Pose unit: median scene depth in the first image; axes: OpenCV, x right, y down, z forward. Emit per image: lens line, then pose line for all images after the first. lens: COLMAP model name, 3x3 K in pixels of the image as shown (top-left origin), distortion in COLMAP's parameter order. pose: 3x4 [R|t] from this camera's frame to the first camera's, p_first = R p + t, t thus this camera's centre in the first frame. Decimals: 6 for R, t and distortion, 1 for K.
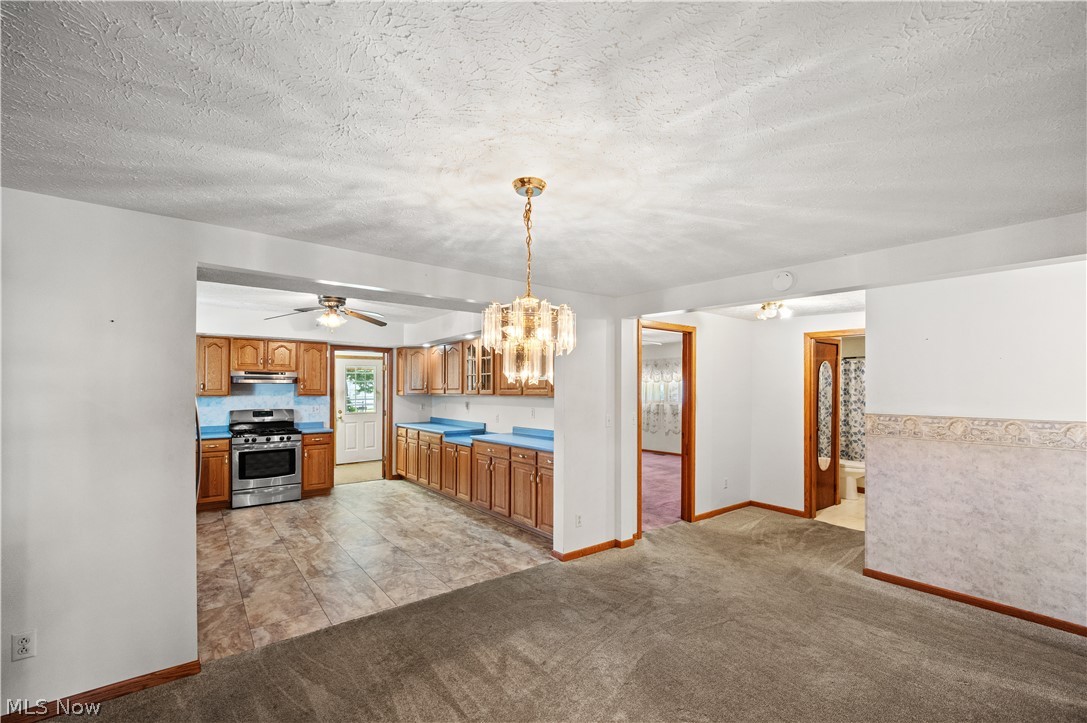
lens RADIAL K [[450.9, 0, 533.5], [0, 450.9, 380.8], [0, 0, 1]] dist [-0.000225, -0.000380]
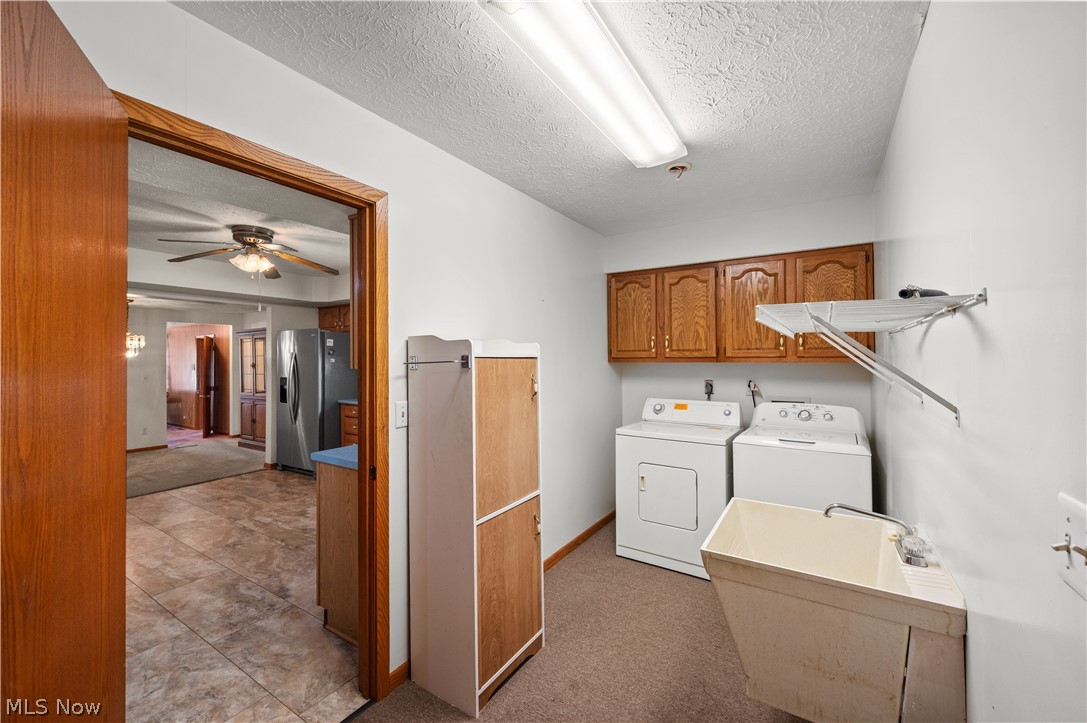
lens RADIAL K [[430.7, 0, 549.5], [0, 430.7, 357.6], [0, 0, 1]] dist [-0.000336, 0.000480]
pose [[-0.931701, 0.002351, -0.363218, -0.582628], [0.011189, 0.999690, -0.022229, 0.037564], [0.363053, -0.024774, -0.931439, 1.664845]]
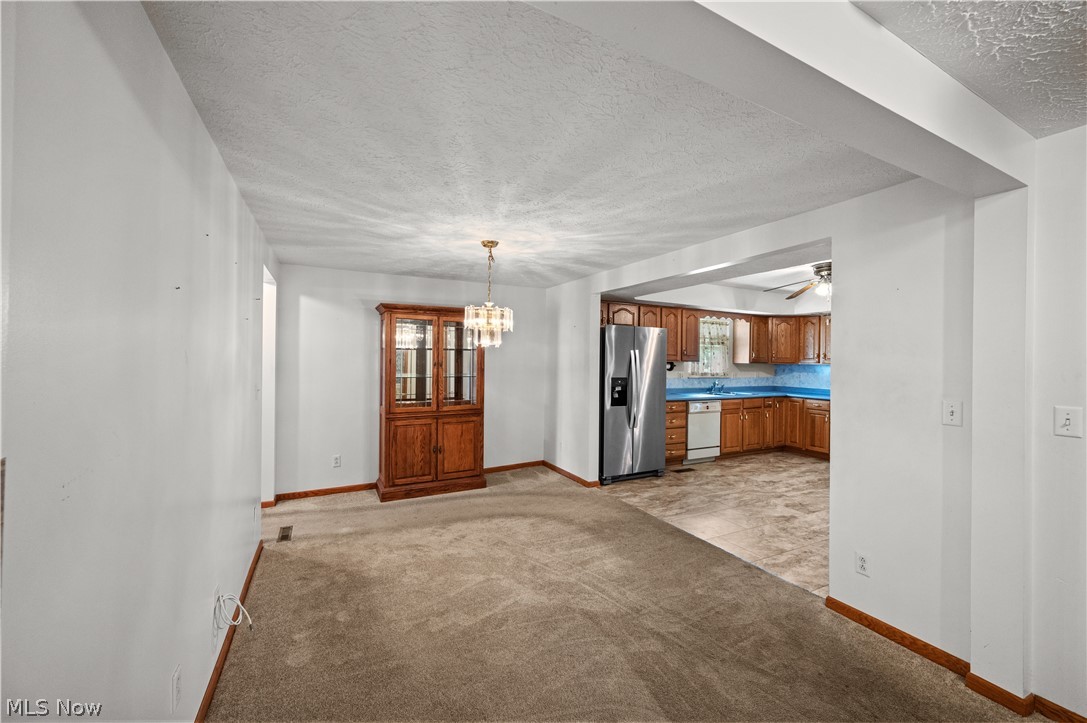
lens RADIAL K [[430.7, 0, 548.1], [0, 430.7, 355.9], [0, 0, 1]] dist [-0.000336, 0.000480]
pose [[-0.165574, -0.006916, -0.986173, 0.548074], [0.006490, 0.999946, -0.008102, 0.017887], [0.986176, -0.007742, -0.165520, 0.487821]]
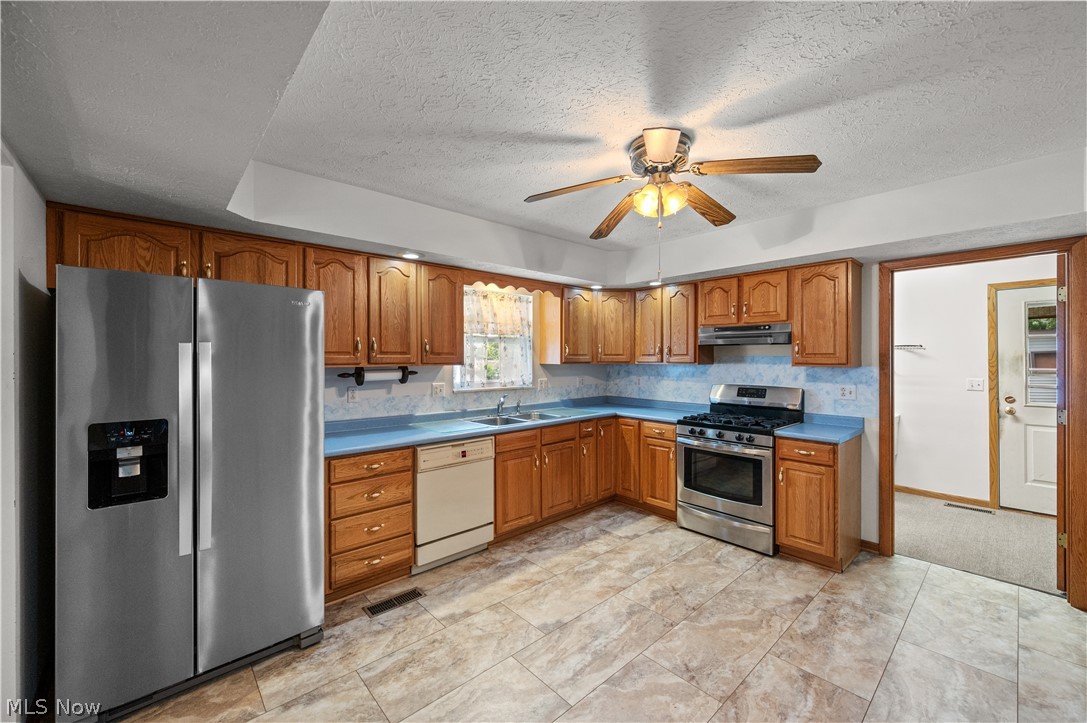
lens RADIAL K [[430.7, 0, 546.0], [0, 430.7, 355.2], [0, 0, 1]] dist [-0.000336, 0.000480]
pose [[0.092205, -0.001156, -0.995739, -0.026201], [0.023296, 0.999728, 0.000996, 0.015114], [0.995468, -0.023288, 0.092206, 0.762741]]
